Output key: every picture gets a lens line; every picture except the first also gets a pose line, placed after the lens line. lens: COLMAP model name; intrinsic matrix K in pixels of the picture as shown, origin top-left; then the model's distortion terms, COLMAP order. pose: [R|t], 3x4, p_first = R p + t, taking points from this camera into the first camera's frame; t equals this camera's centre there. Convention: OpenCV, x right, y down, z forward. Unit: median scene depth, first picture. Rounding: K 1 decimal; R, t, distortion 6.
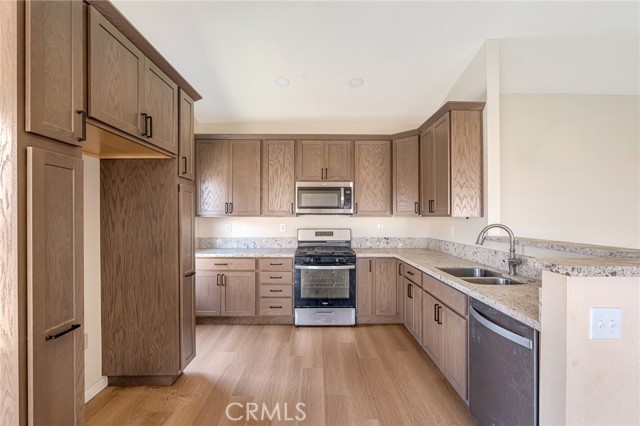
lens RADIAL K [[298.2, 0, 317.8], [0, 298.2, 215.8], [0, 0, 1]] dist [-0.008128, 0.000569]
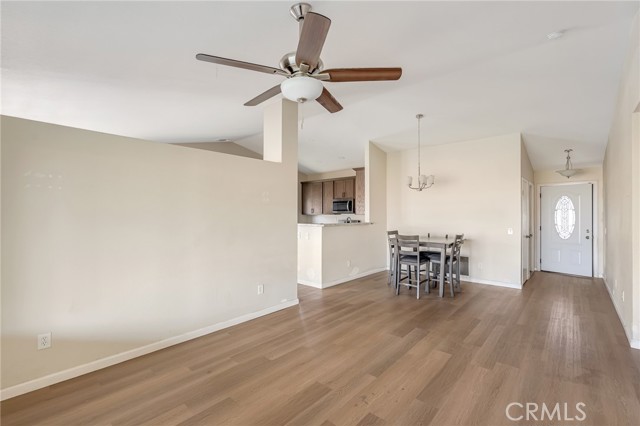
lens RADIAL K [[289.3, 0, 319.4], [0, 289.3, 212.0], [0, 0, 1]] dist [-0.005175, 0.000382]
pose [[0.731137, -0.006251, -0.682202, 1.456843], [0.002215, 0.999975, -0.006788, -0.001438], [0.682227, 0.003452, 0.731132, -0.738626]]
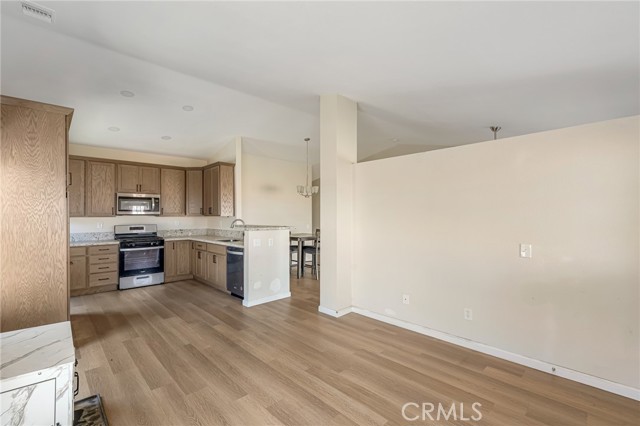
lens RADIAL K [[289.3, 0, 321.3], [0, 289.3, 213.1], [0, 0, 1]] dist [-0.005175, 0.000382]
pose [[0.728058, 0.000494, 0.685515, -0.331289], [0.003848, 0.999981, -0.004808, -0.004802], [-0.685504, 0.006139, 0.728043, -0.749446]]
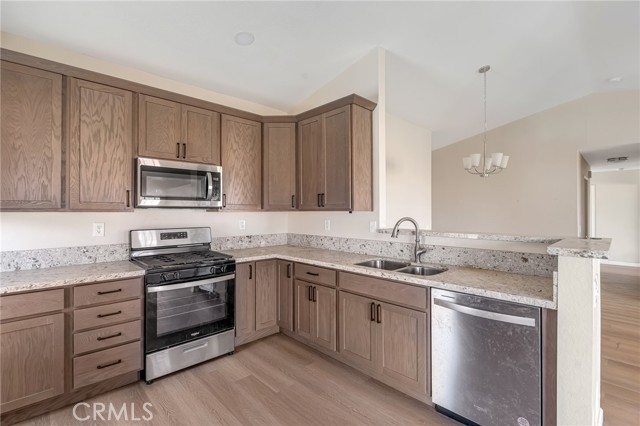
lens RADIAL K [[298.2, 0, 324.4], [0, 298.2, 210.3], [0, 0, 1]] dist [-0.008128, 0.000569]
pose [[0.719041, 0.000706, 0.694968, -0.243004], [0.000313, 0.999999, -0.001339, 0.001738], [-0.694968, 0.001180, 0.719040, 0.276829]]
